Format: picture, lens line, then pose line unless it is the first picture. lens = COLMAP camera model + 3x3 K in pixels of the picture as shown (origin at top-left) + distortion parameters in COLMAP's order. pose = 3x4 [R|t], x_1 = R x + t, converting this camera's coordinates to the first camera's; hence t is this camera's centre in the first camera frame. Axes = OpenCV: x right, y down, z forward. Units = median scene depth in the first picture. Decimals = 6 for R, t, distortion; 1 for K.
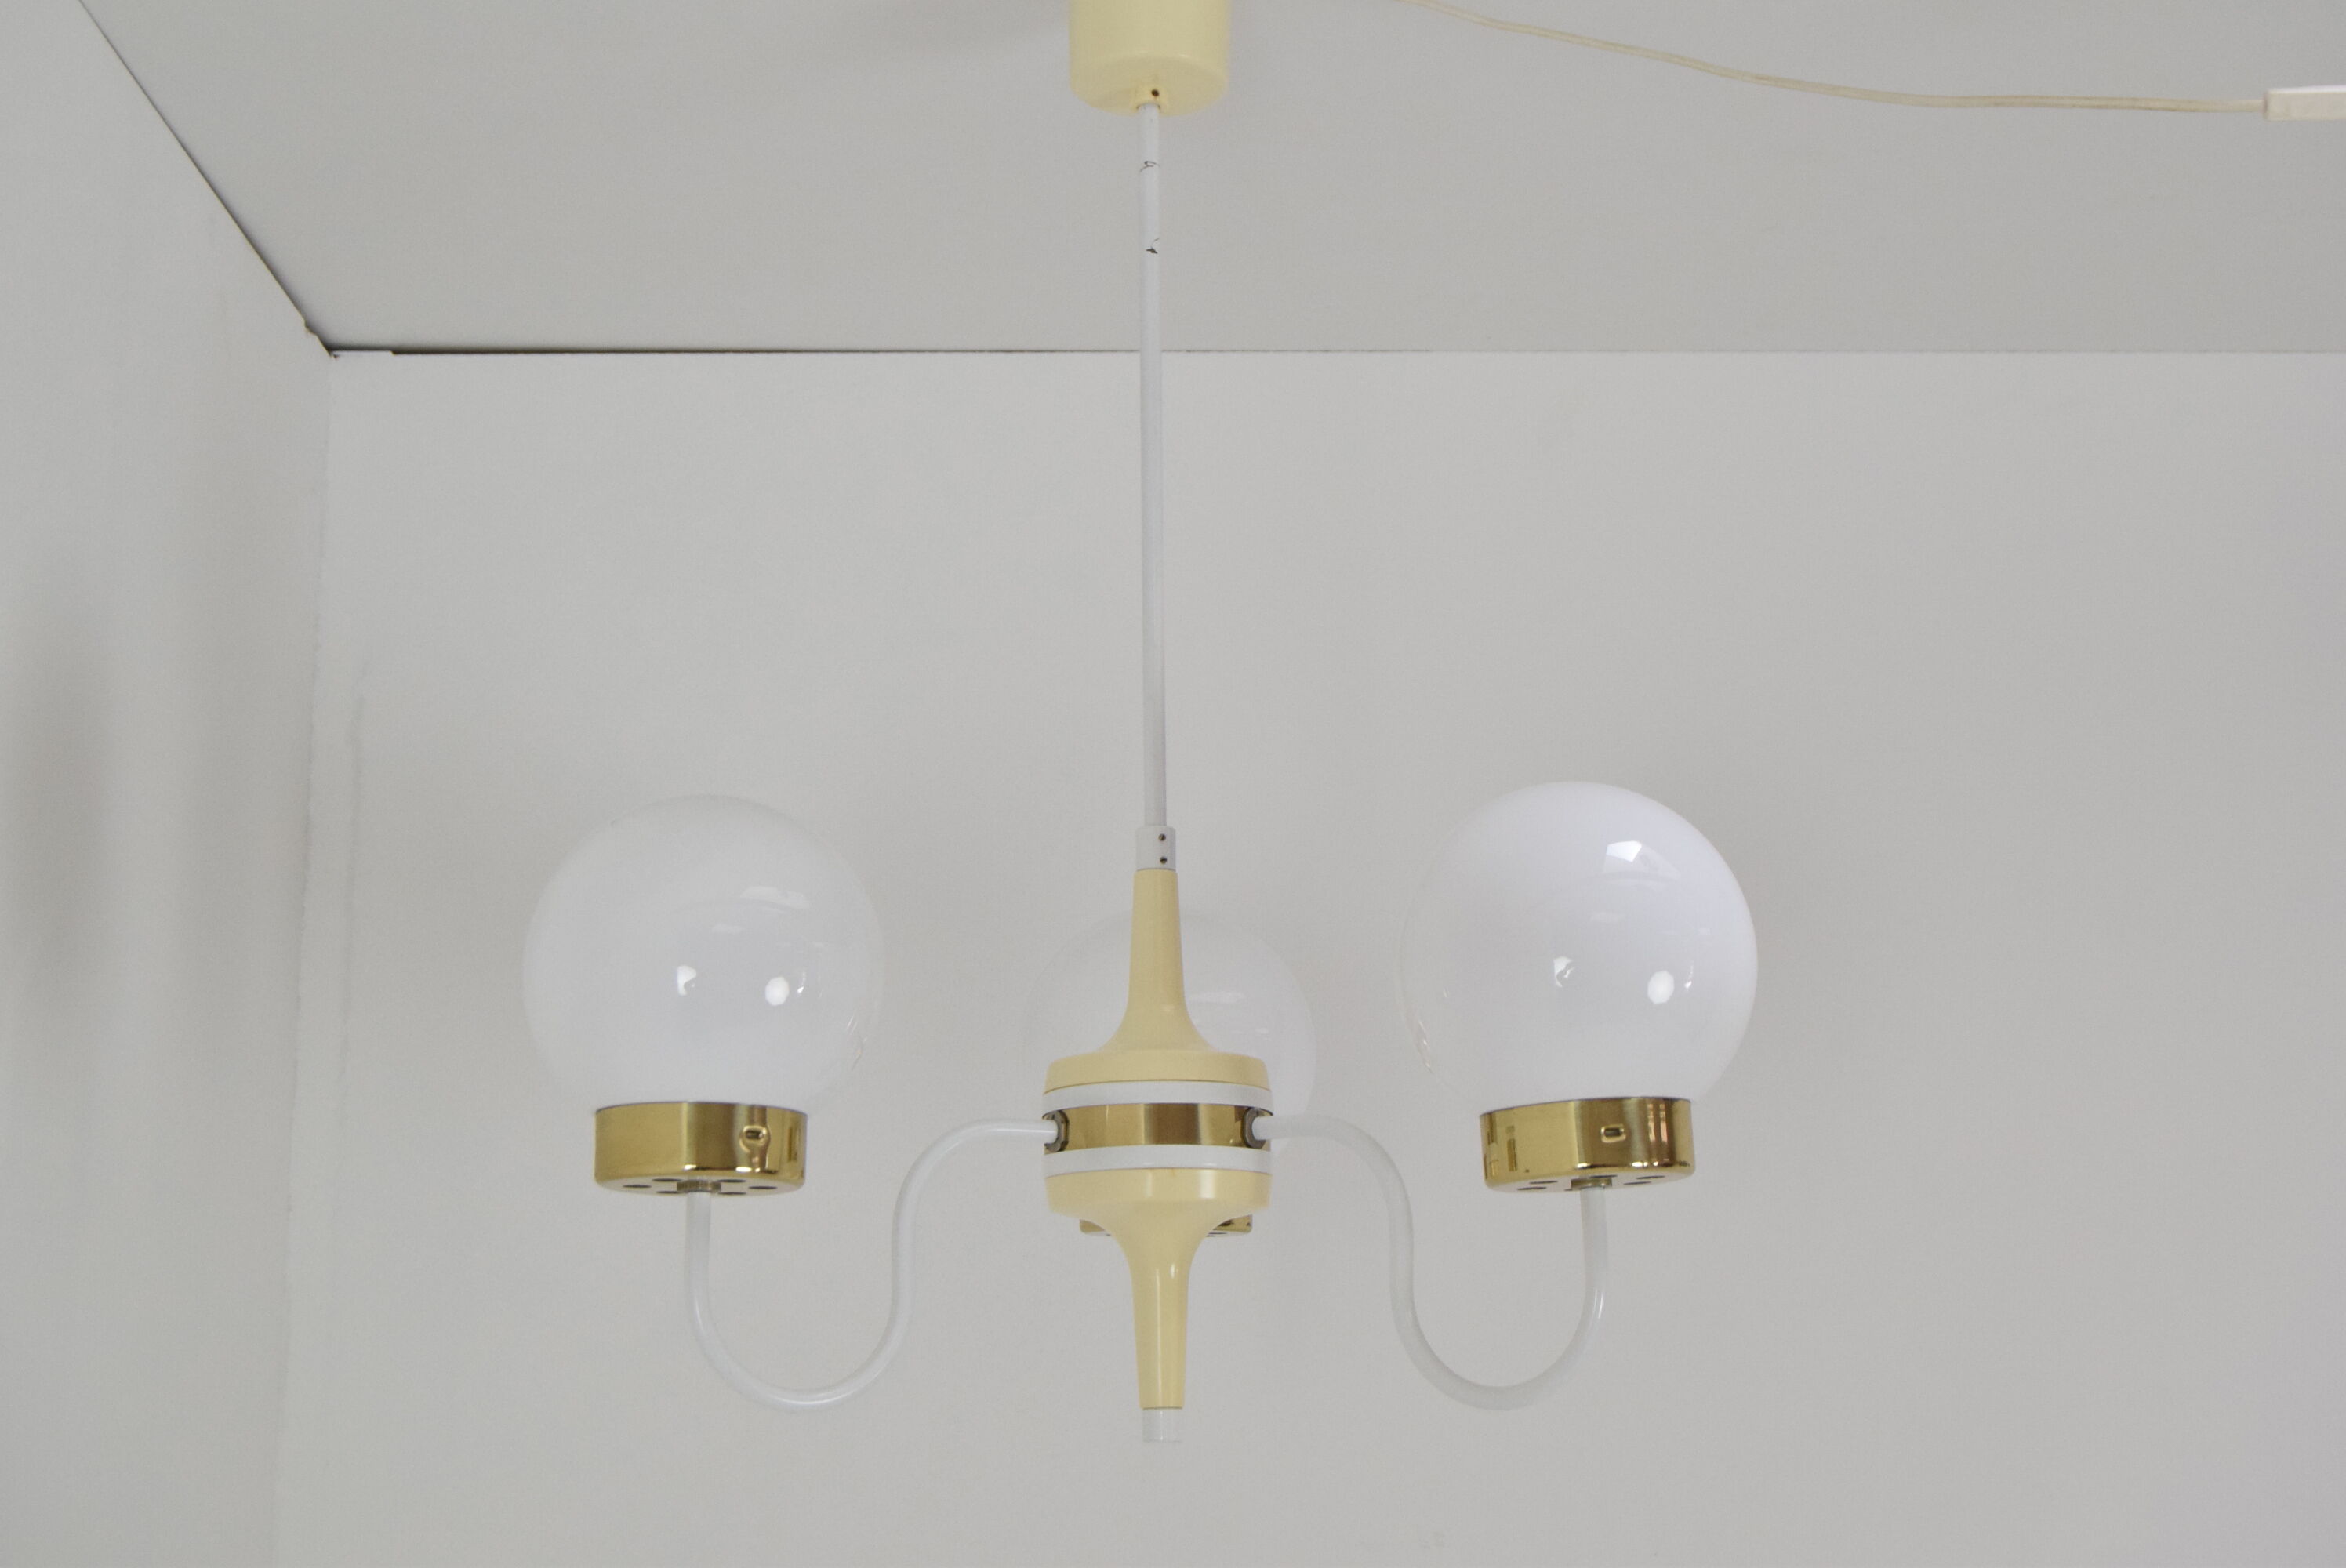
lens RADIAL K [[3869.3, 0, 1173.0], [0, 3869.3, 784.0], [0, 0, 1]] dist [-0.022861, 0.002925]
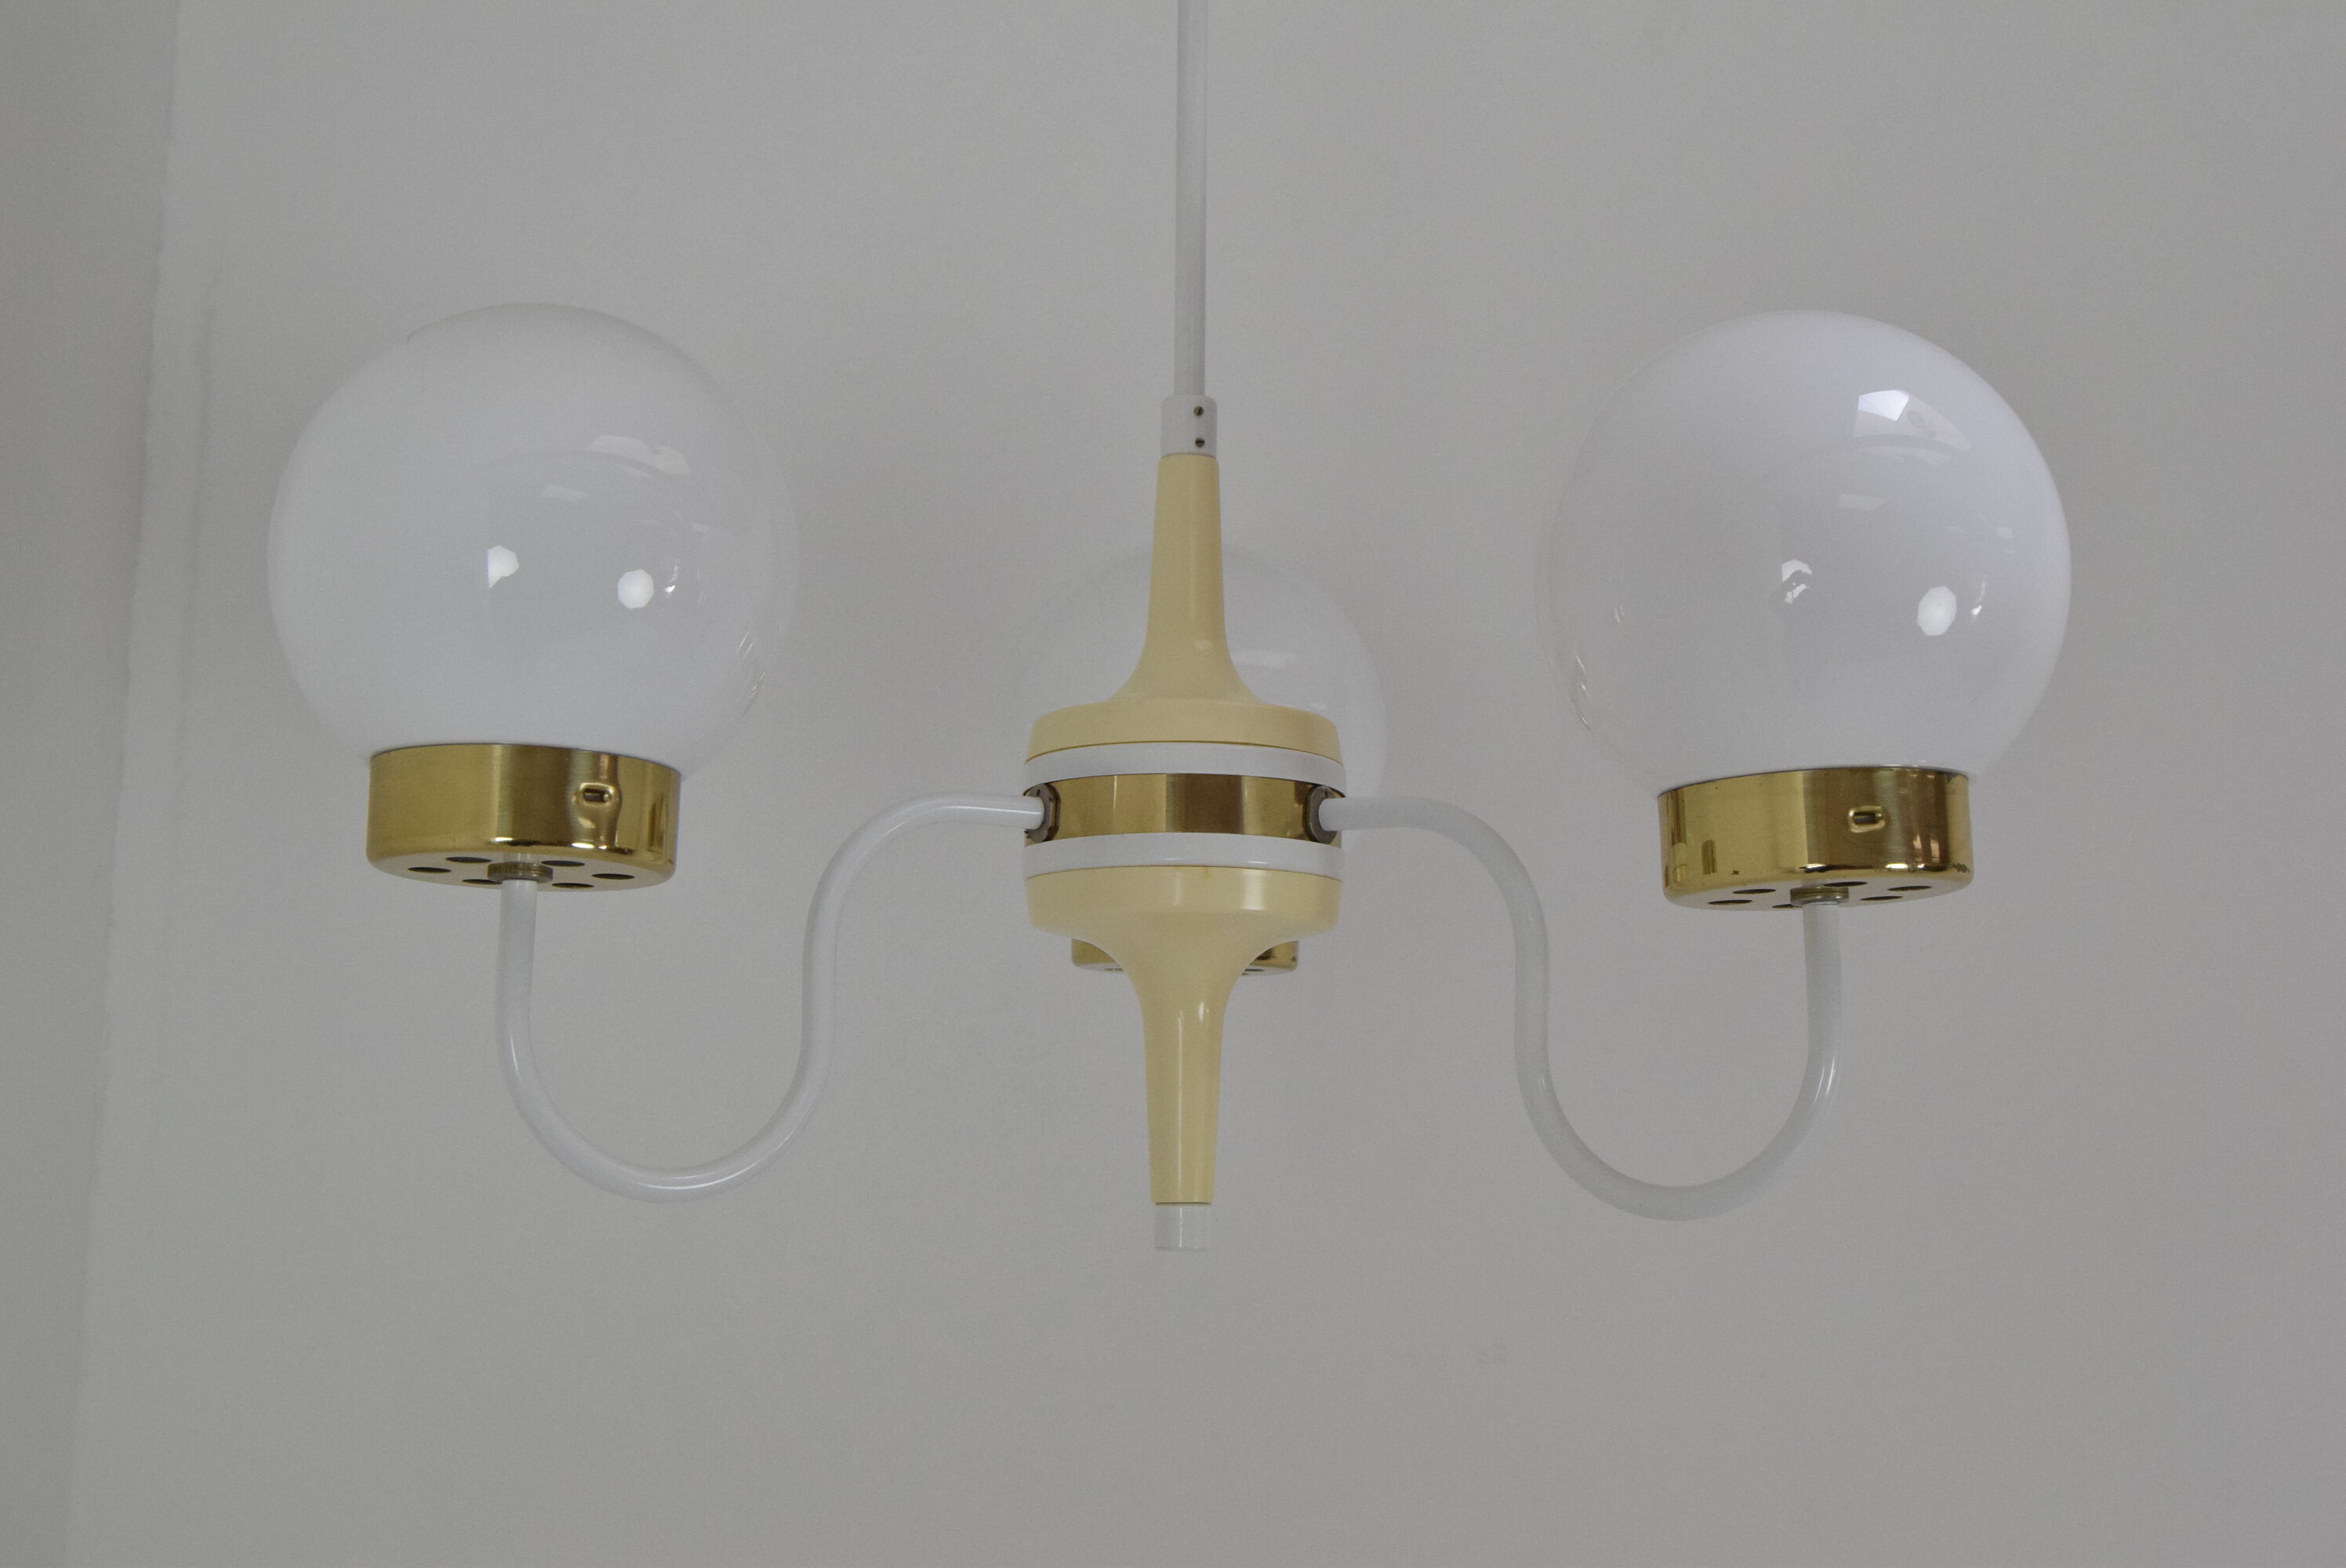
lens RADIAL K [[3403.5, 0, 1173.0], [0, 3403.5, 784.0], [0, 0, 1]] dist [-0.011796, -0.018145]
pose [[0.999727, 0.023037, 0.004017, -0.009122], [-0.023204, 0.998571, 0.048135, 0.056188], [-0.002903, -0.048215, 0.998833, 0.391868]]
